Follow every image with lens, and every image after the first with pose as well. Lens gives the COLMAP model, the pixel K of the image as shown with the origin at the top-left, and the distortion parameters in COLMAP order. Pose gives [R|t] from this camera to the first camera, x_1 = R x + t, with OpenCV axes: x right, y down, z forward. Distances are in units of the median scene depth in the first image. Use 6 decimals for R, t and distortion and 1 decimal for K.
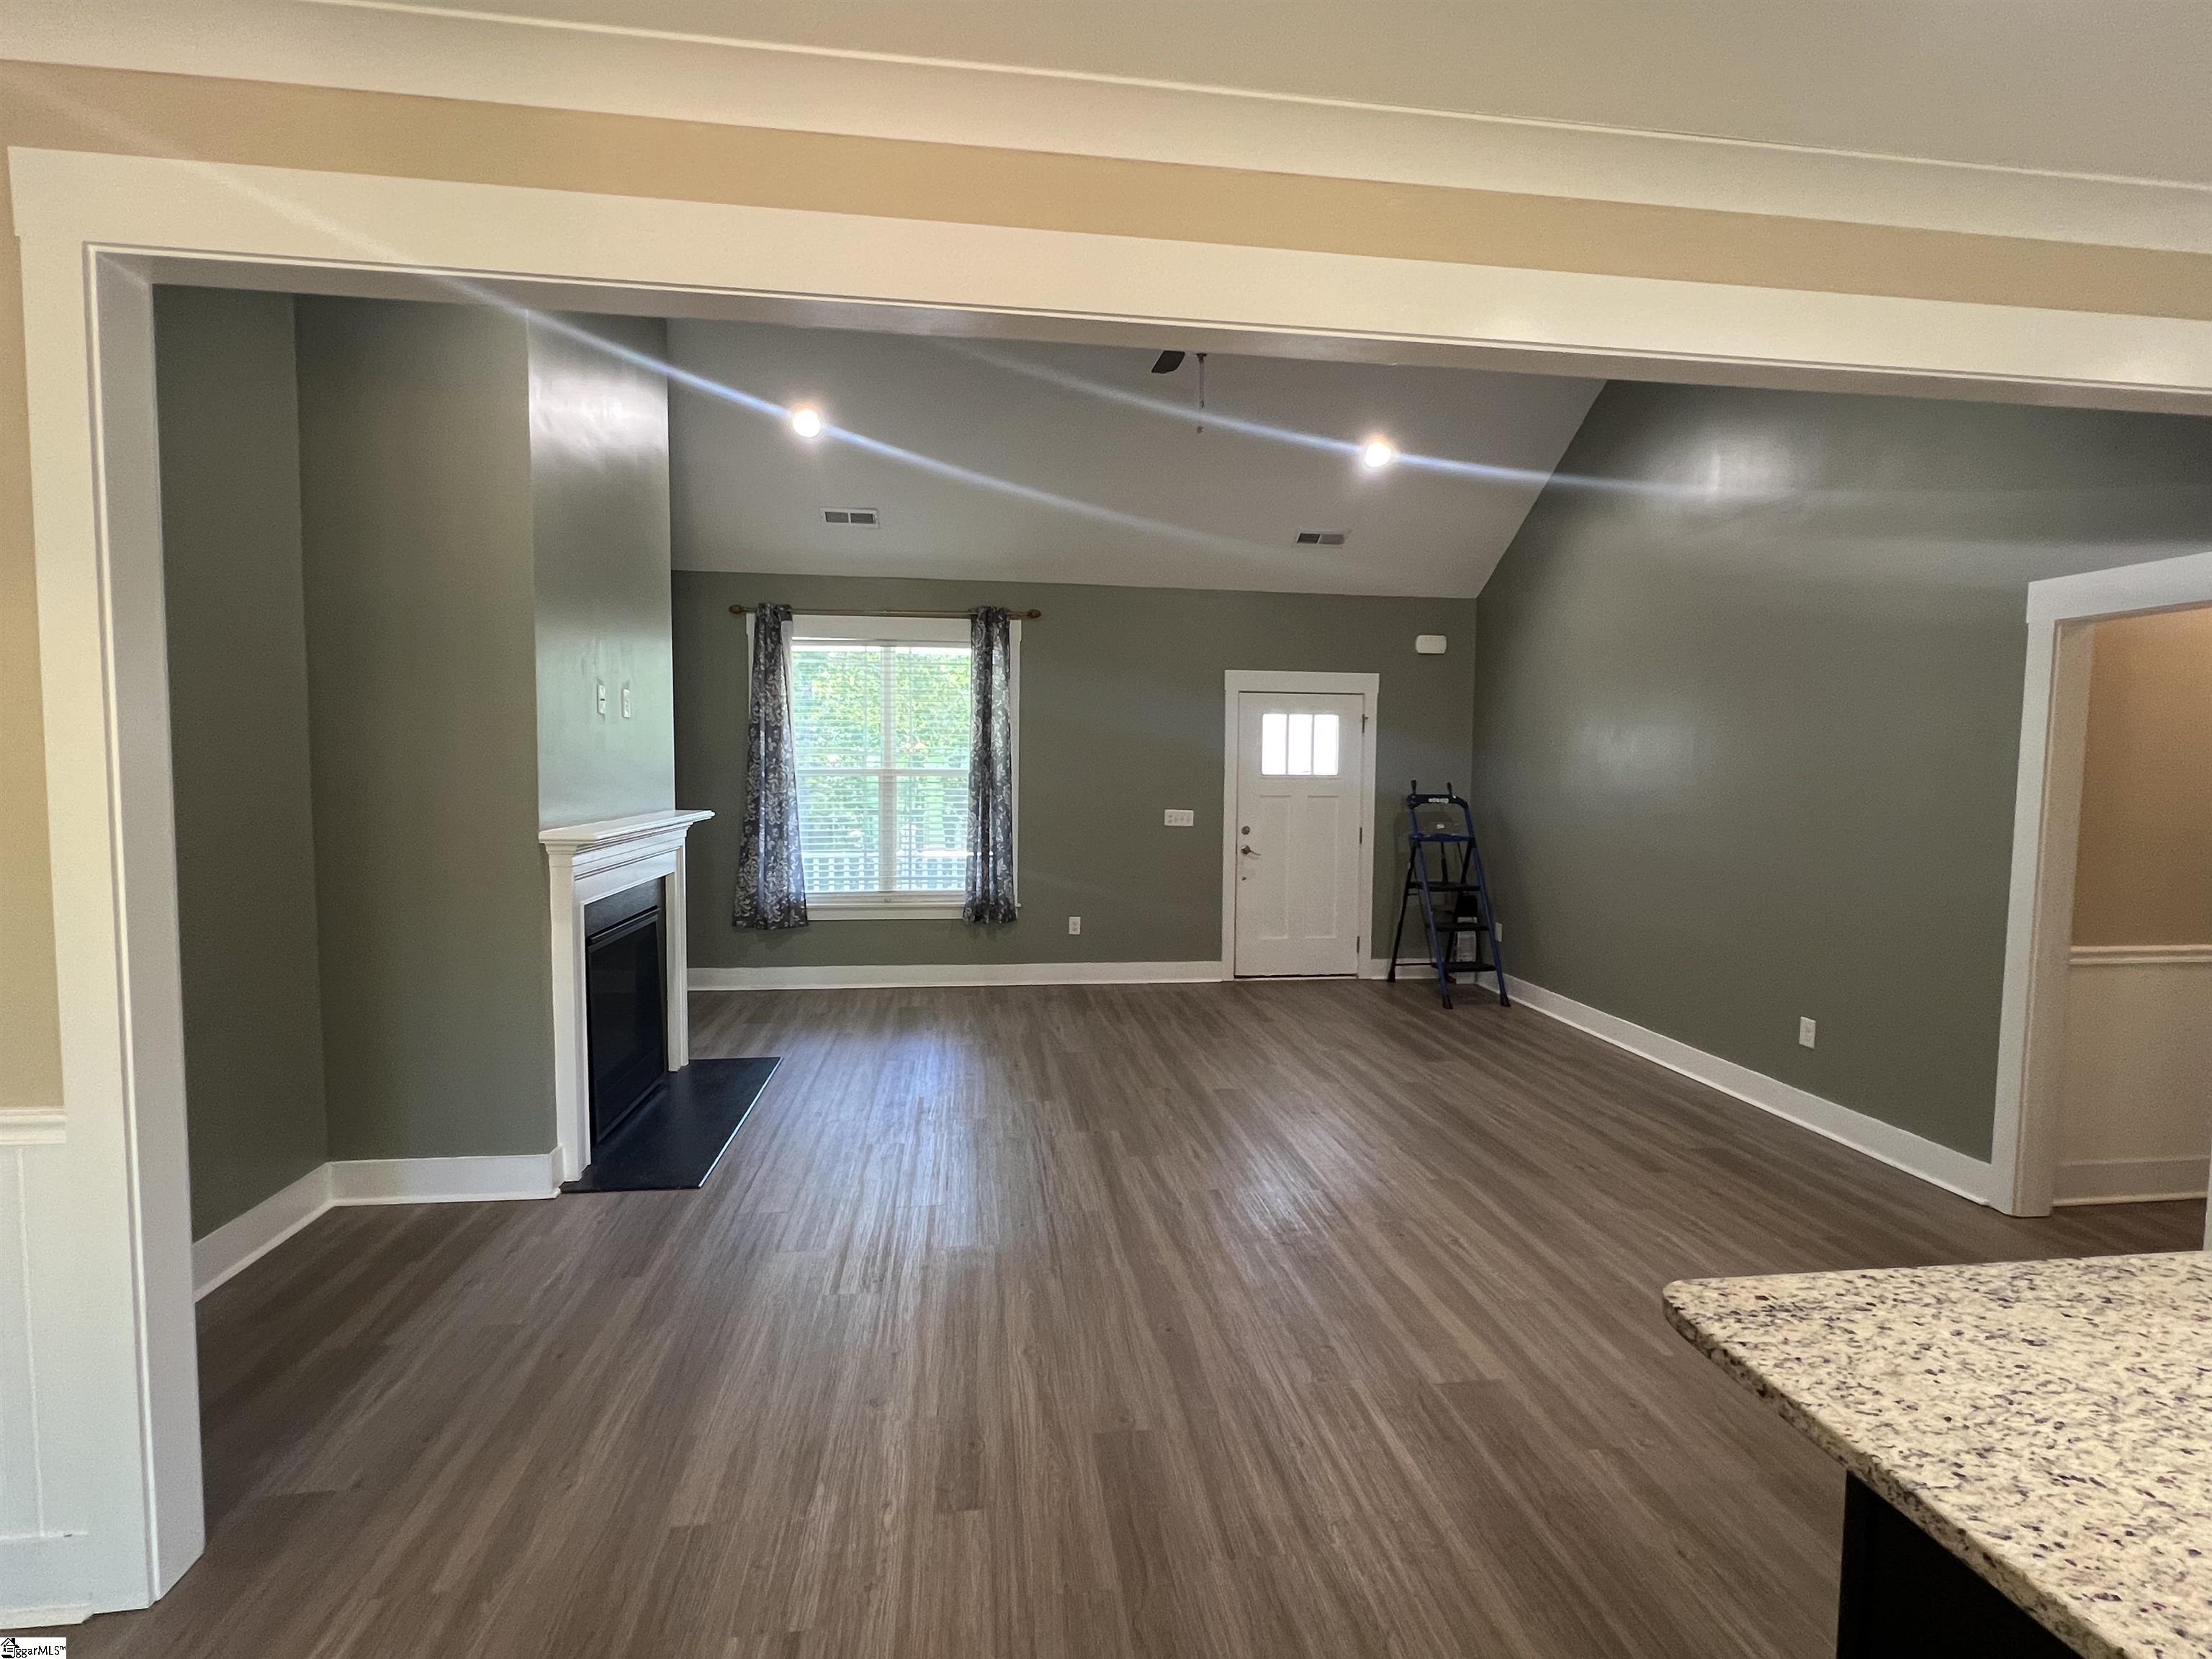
lens RADIAL K [[1058.8, 0, 1107.6], [0, 1058.8, 835.0], [0, 0, 1]] dist [-0.001479, -0.000327]
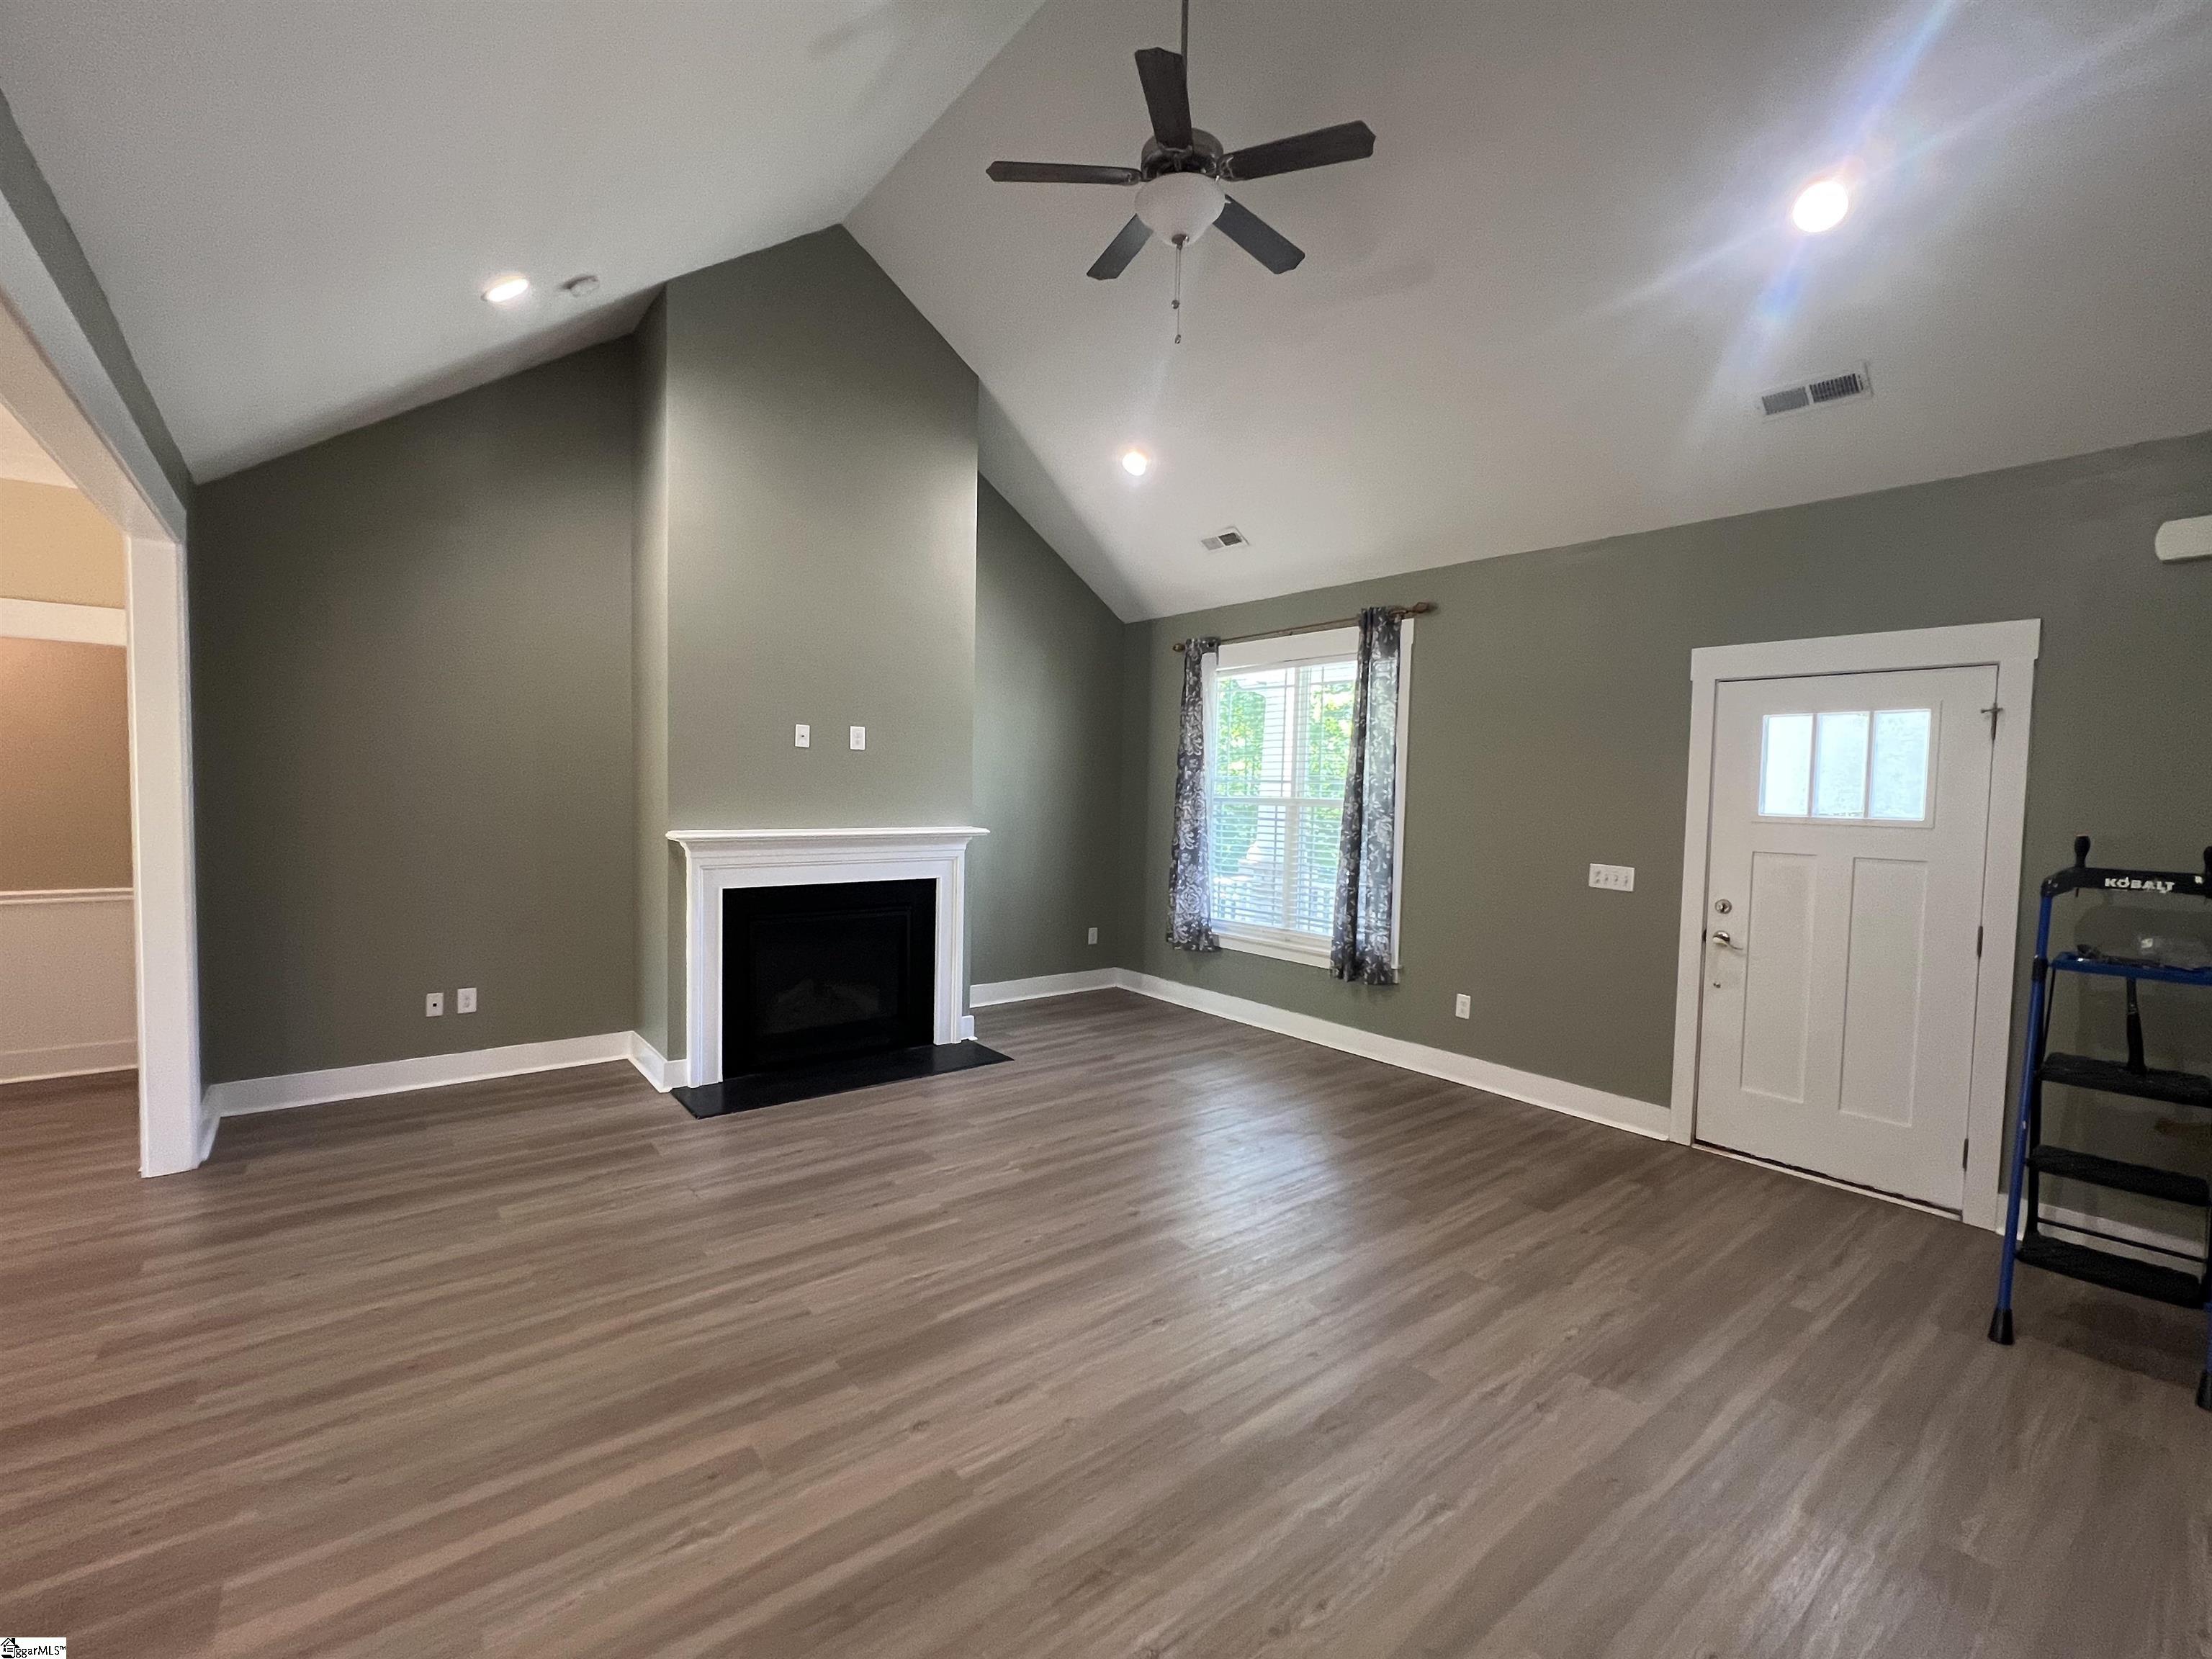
lens RADIAL K [[974.9, 0, 1106.0], [0, 974.9, 829.5], [0, 0, 1]] dist [0.000369, 0.000332]
pose [[0.516347, 0.040503, -0.855421, 0.447663], [-0.072273, 0.997378, 0.003599, -0.026273], [0.853324, 0.059965, 0.517920, 0.420264]]
